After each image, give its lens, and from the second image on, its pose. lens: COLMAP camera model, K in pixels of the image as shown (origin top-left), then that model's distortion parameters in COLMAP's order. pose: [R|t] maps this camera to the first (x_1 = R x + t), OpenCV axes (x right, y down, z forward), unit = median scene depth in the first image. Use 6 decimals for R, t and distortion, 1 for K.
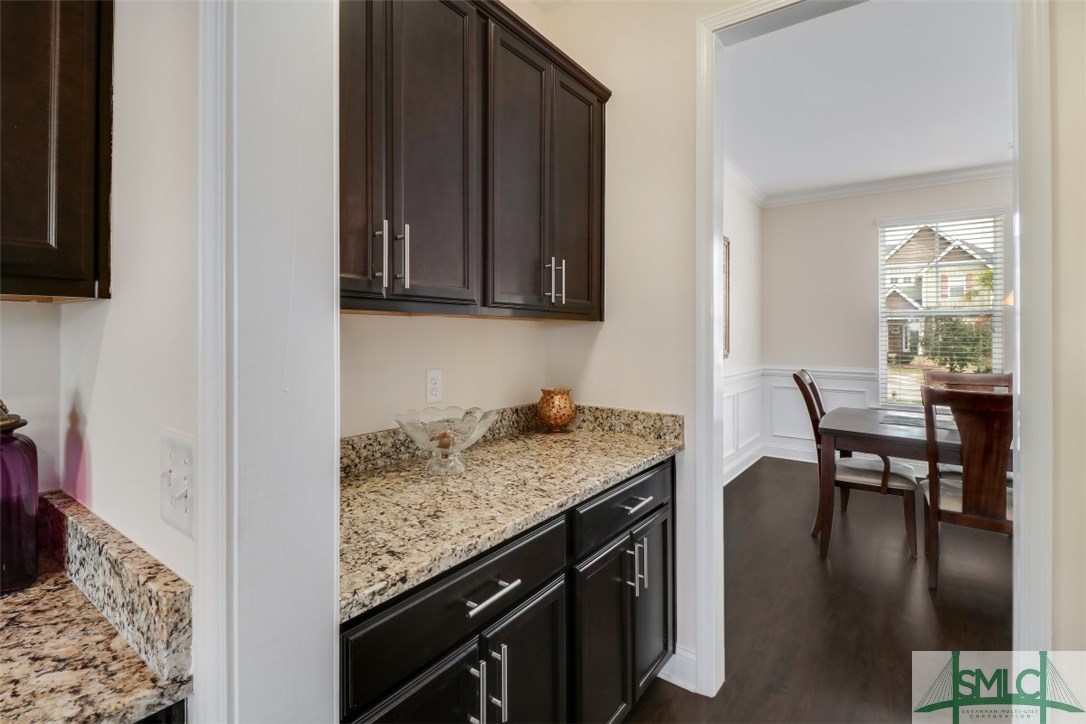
lens RADIAL K [[508.3, 0, 542.7], [0, 508.3, 337.9], [0, 0, 1]] dist [0.000381, 0.000190]
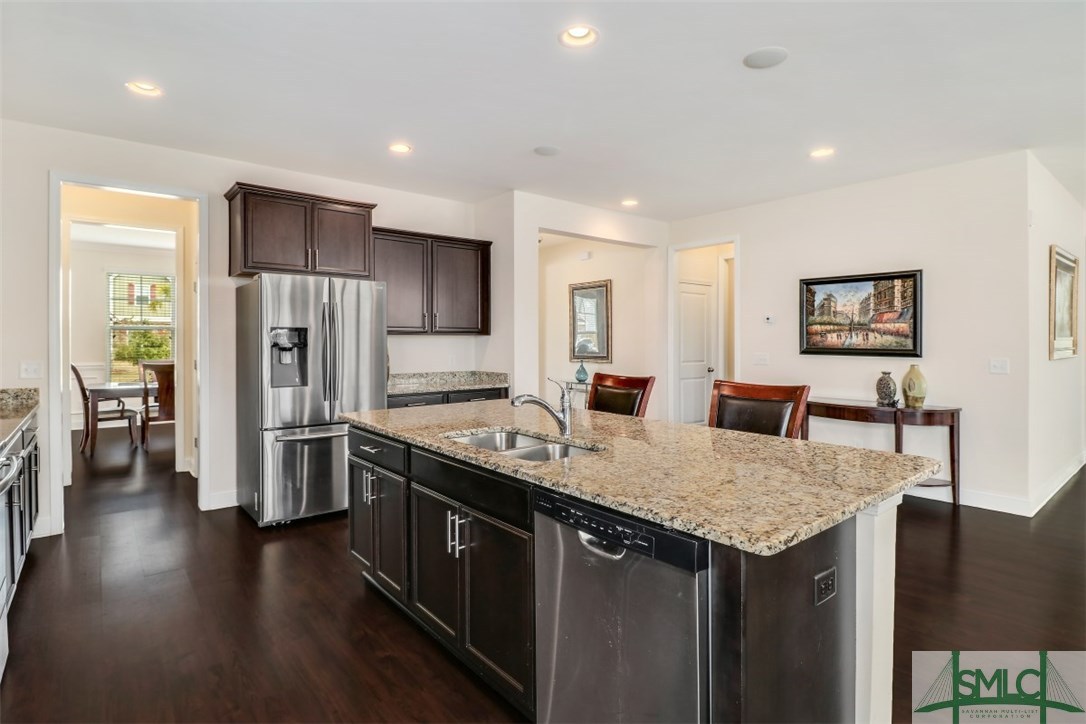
lens RADIAL K [[555.3, 0, 543.0], [0, 555.3, 362.0], [0, 0, 1]] dist [0.000789, -0.015943]
pose [[0.255826, -0.033211, 0.966152, -1.040746], [-0.001207, 0.999398, 0.034673, -0.005457], [-0.966722, -0.010036, 0.255632, -1.209537]]
